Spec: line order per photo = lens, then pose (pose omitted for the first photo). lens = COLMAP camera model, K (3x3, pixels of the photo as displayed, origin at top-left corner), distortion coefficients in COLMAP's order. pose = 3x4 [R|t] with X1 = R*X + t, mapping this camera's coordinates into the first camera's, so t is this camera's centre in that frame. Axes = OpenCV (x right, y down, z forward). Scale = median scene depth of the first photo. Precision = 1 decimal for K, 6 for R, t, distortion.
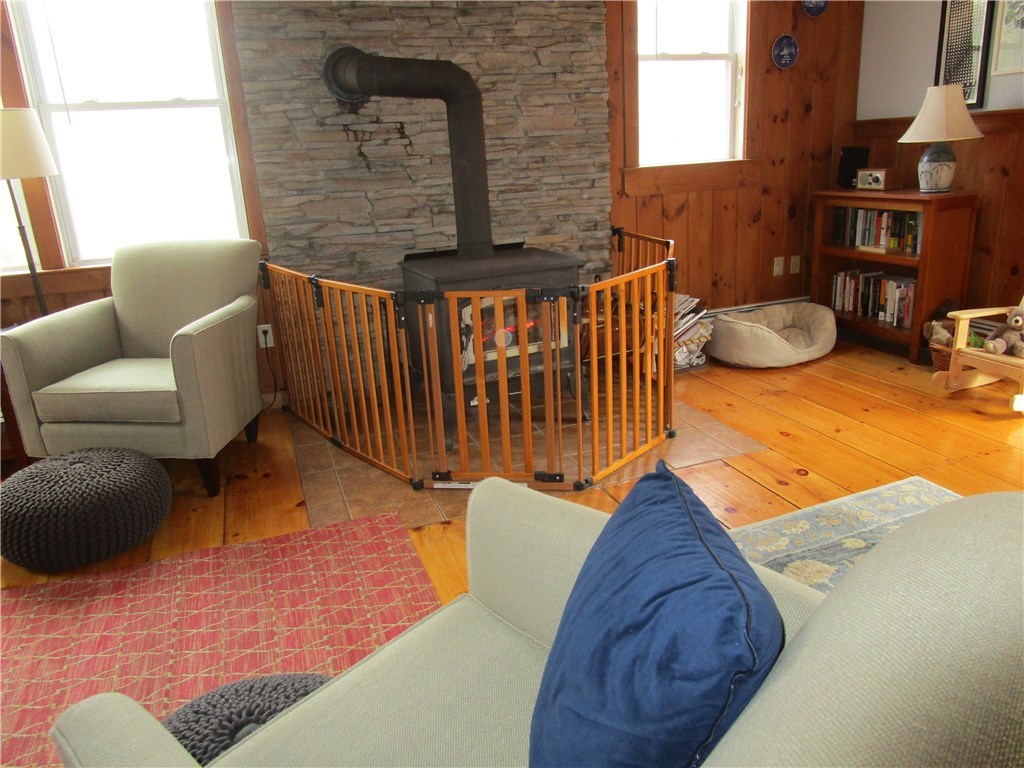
lens RADIAL K [[729.1, 0, 510.0], [0, 729.1, 382.5], [0, 0, 1]] dist [-0.014066, -0.002691]
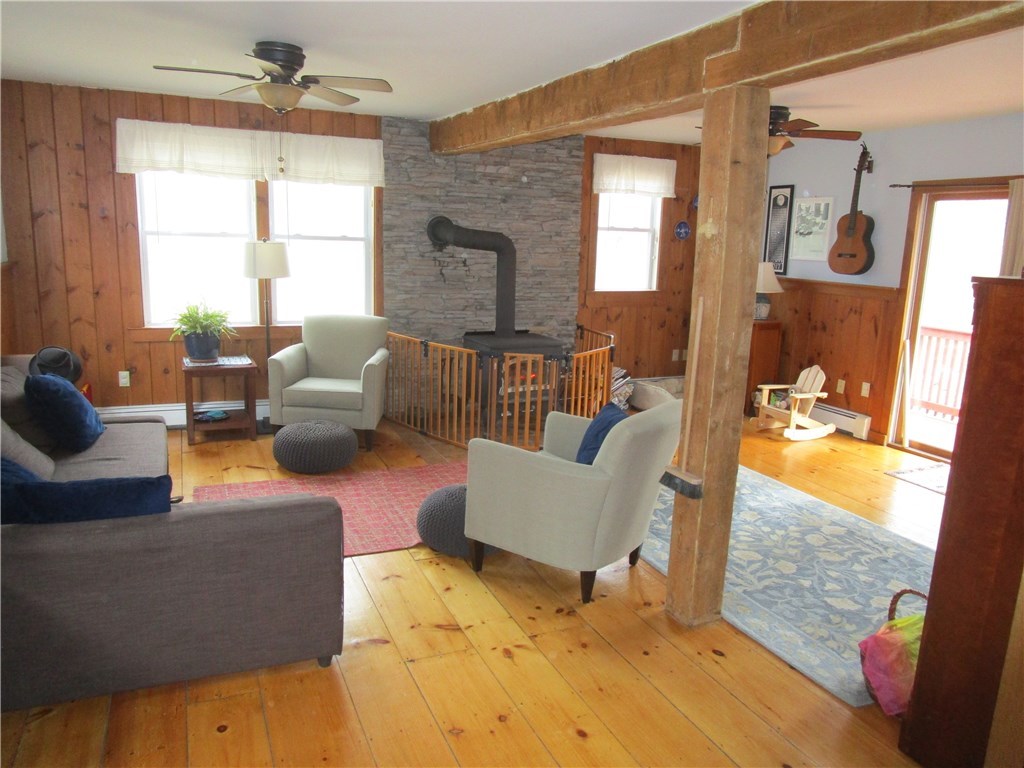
lens RADIAL K [[729.1, 0, 507.0], [0, 729.1, 381.3], [0, 0, 1]] dist [-0.014066, -0.002691]
pose [[0.993892, 0.070387, 0.084999, -0.180050], [-0.060828, 0.992041, -0.110250, 0.130226], [-0.092083, 0.104406, 0.990263, -0.739512]]
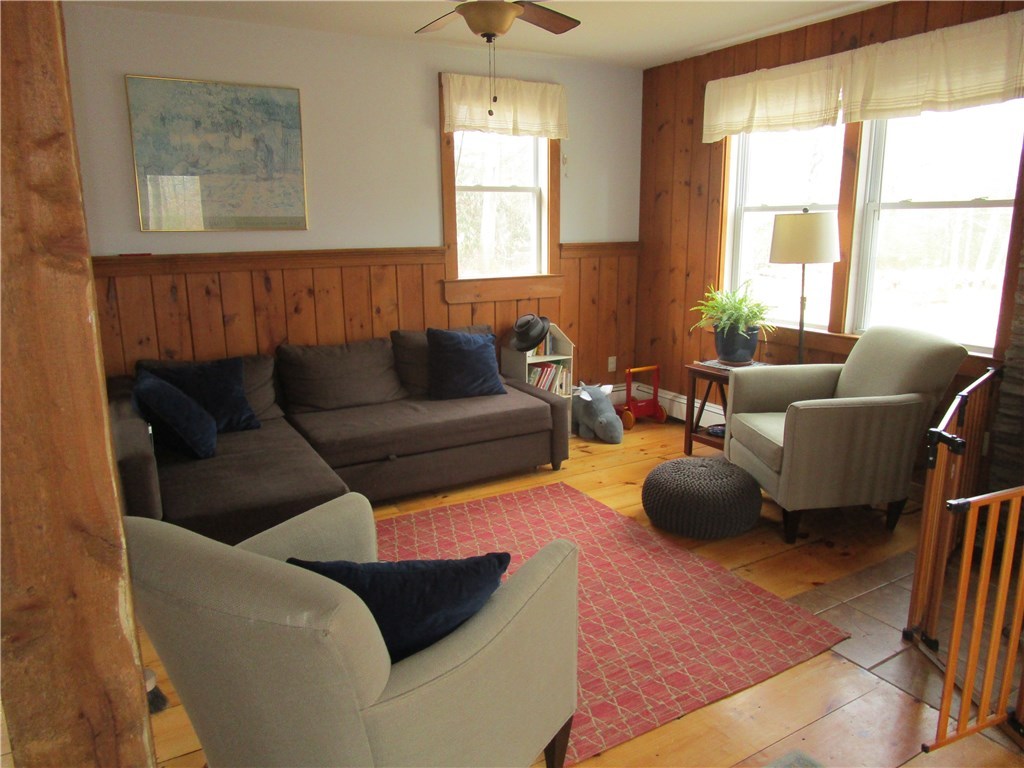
lens RADIAL K [[729.1, 0, 510.1], [0, 729.1, 384.1], [0, 0, 1]] dist [-0.014066, -0.002691]
pose [[0.184038, 0.259265, -0.948110, 0.443257], [-0.301231, 0.933048, 0.196674, -0.142255], [0.935623, 0.249404, 0.249815, 0.178822]]
